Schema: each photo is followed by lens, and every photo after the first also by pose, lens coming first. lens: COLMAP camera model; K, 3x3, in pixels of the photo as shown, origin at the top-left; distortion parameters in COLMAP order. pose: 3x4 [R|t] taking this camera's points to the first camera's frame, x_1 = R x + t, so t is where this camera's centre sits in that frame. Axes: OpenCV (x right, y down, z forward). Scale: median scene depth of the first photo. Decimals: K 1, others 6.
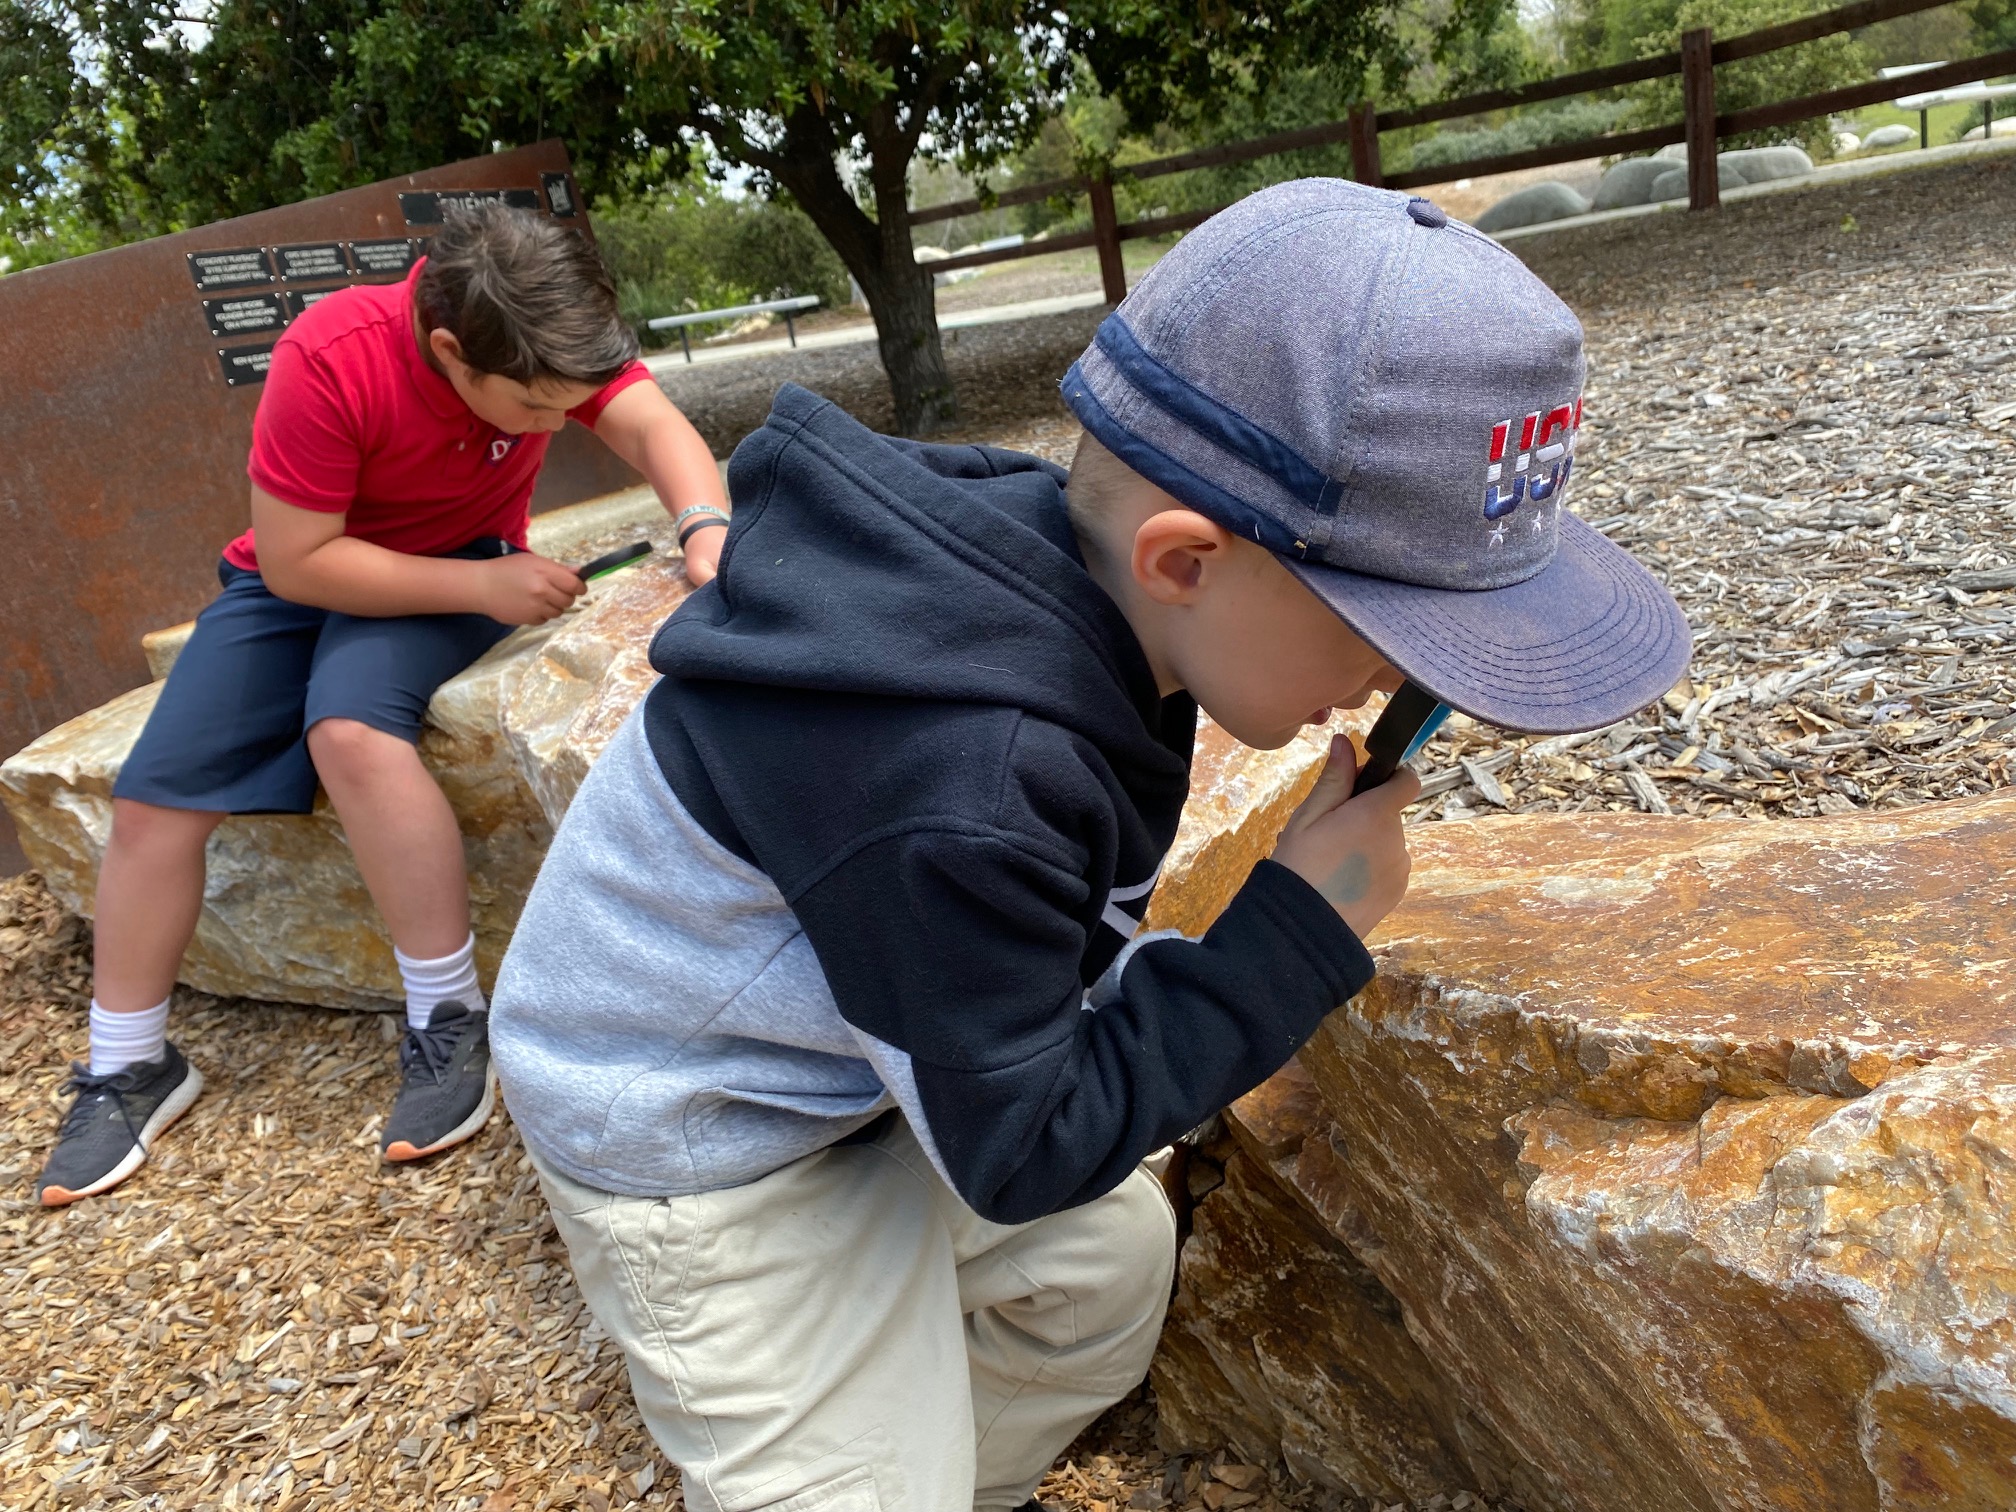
lens RADIAL K [[1558.5, 0, 1006.2], [0, 1558.5, 764.9], [0, 0, 1]] dist [0.007809, 0.003301]
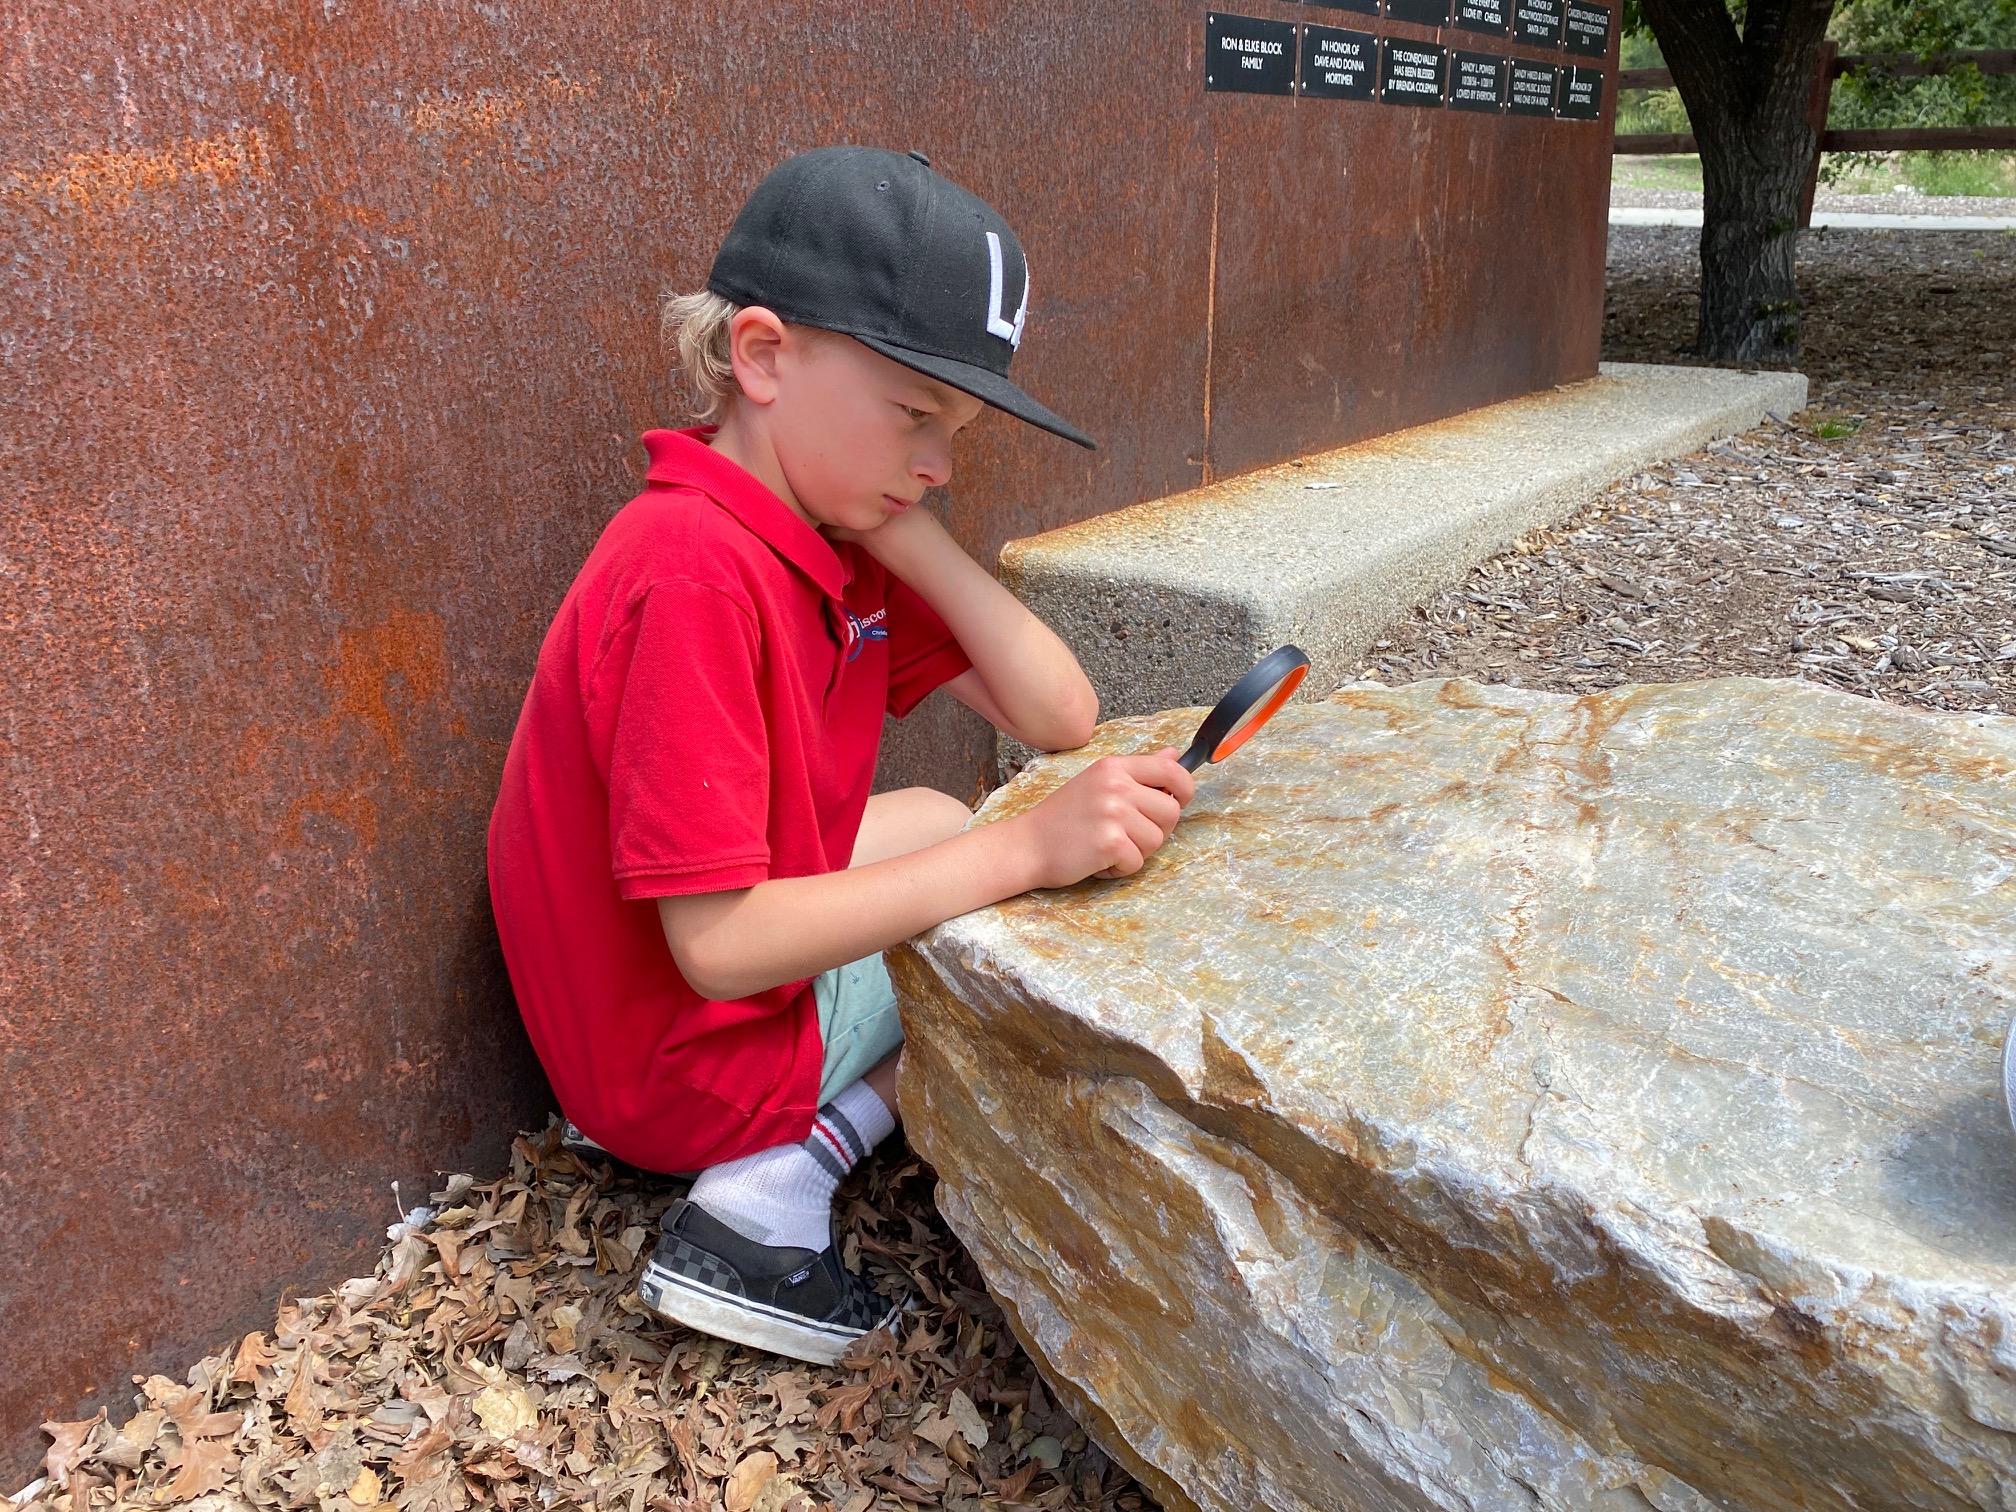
lens RADIAL K [[1558.5, 0, 1011.8], [0, 1558.5, 768.8], [0, 0, 1]] dist [0.007809, 0.003301]
pose [[0.955151, 0.235158, -0.179964, -0.399648], [-0.221041, 0.970614, 0.095132, -0.054434], [0.197047, -0.051086, 0.979062, 0.449644]]
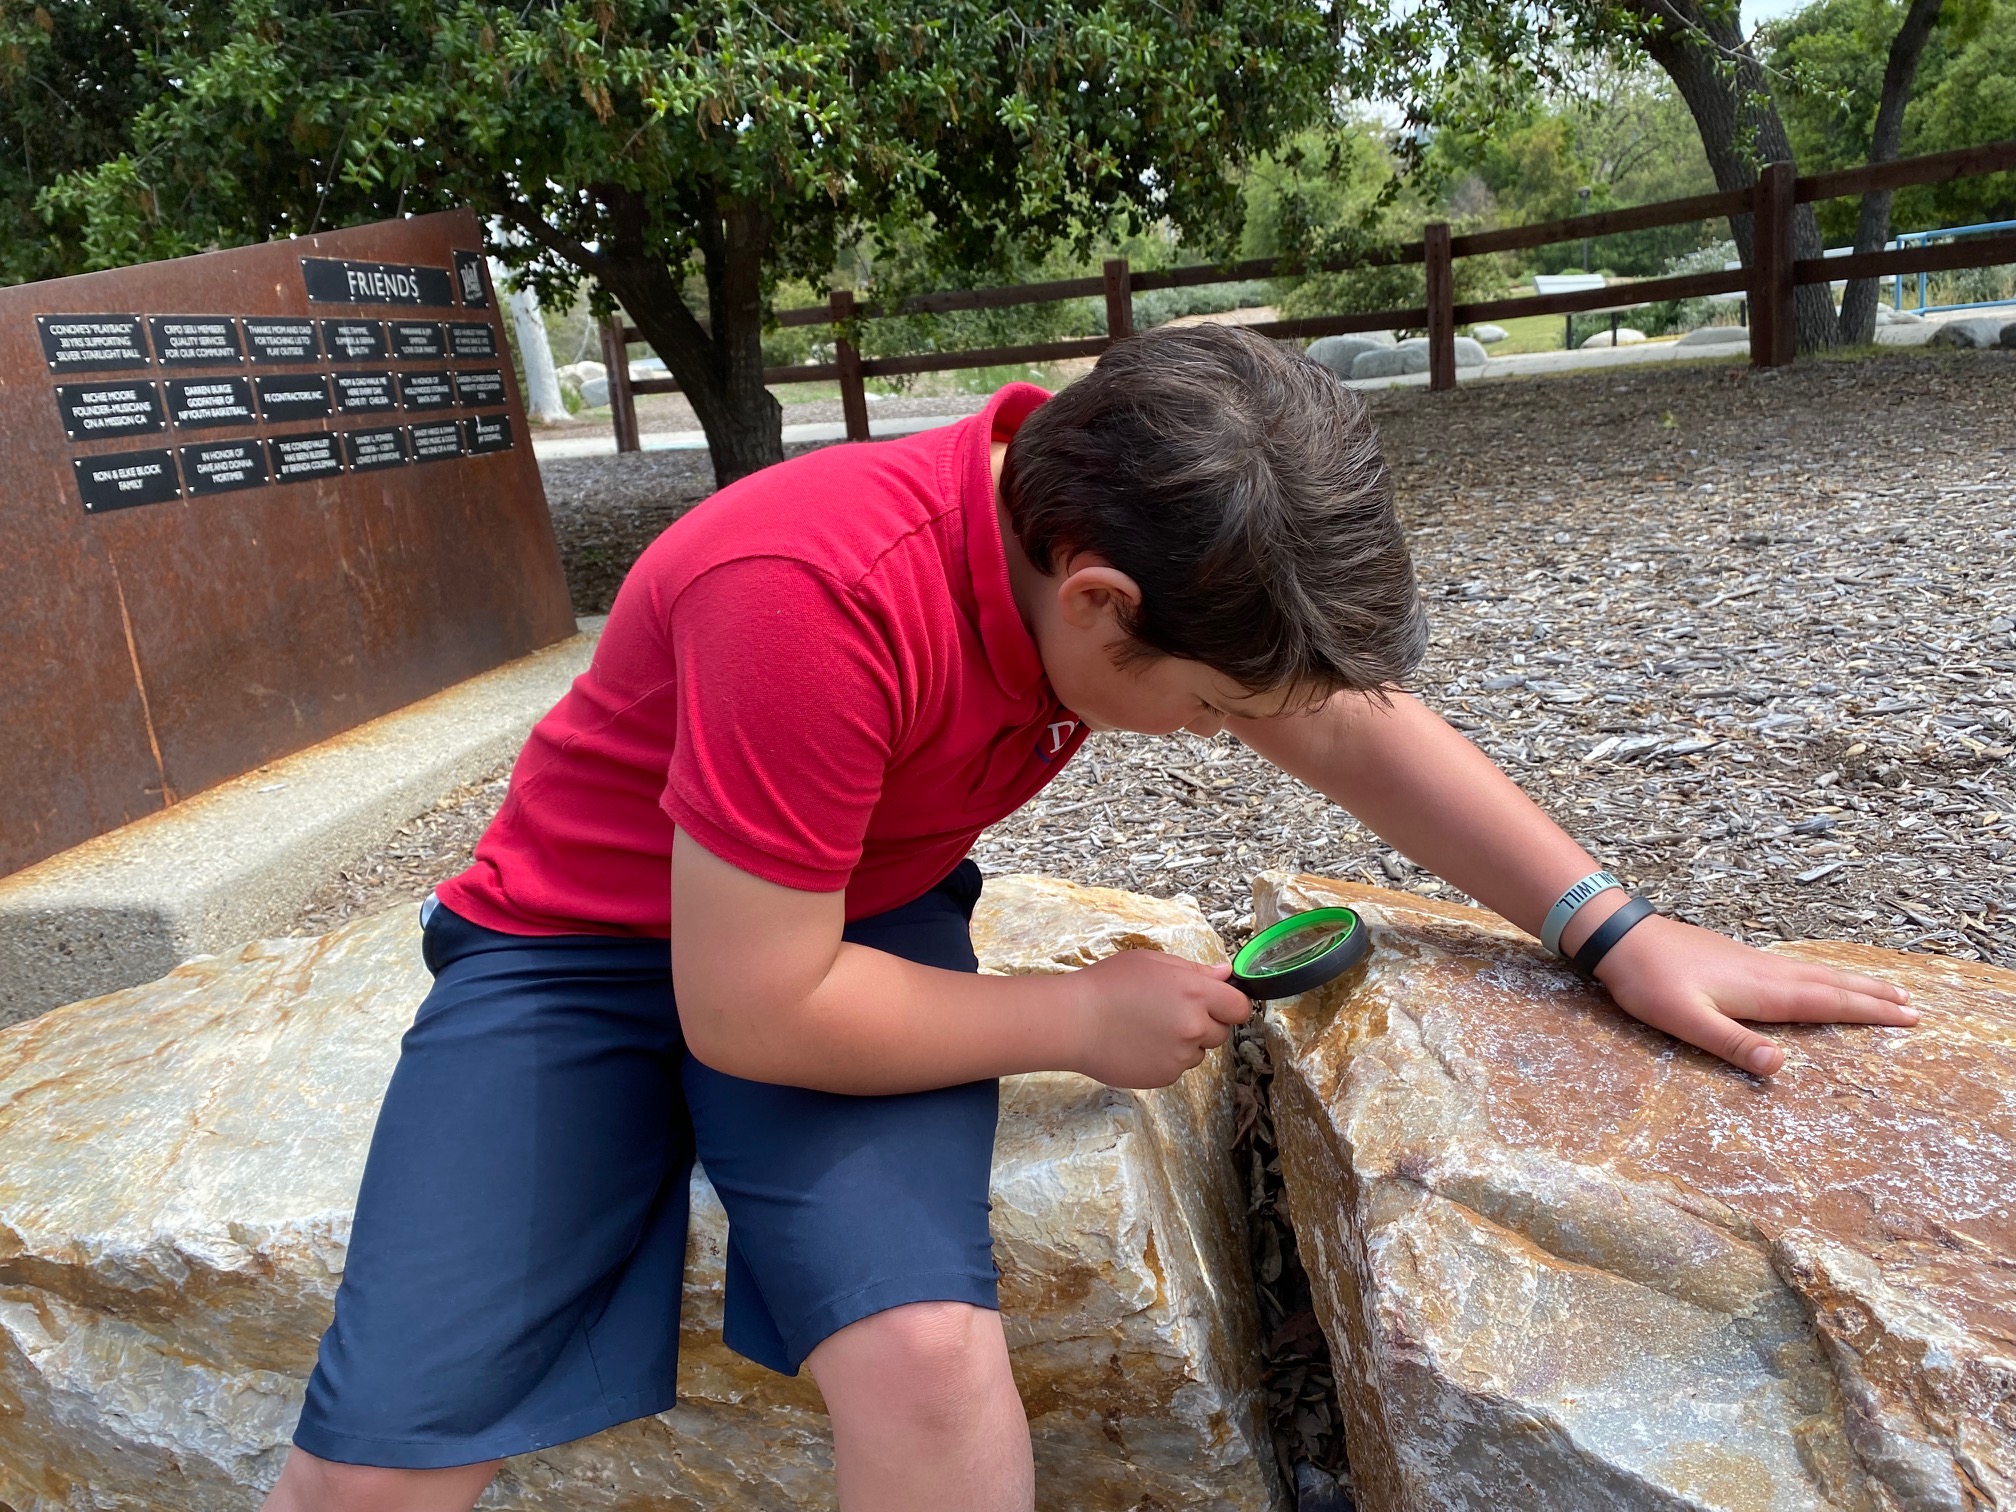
lens RADIAL K [[1558.5, 0, 995.2], [0, 1558.5, 744.7], [0, 0, 1]] dist [0.007809, 0.003301]
pose [[0.972358, 0.015354, 0.232992, -0.264979], [0.006353, 0.995727, -0.092130, -0.076686], [-0.233411, 0.091064, 0.968105, 0.261222]]
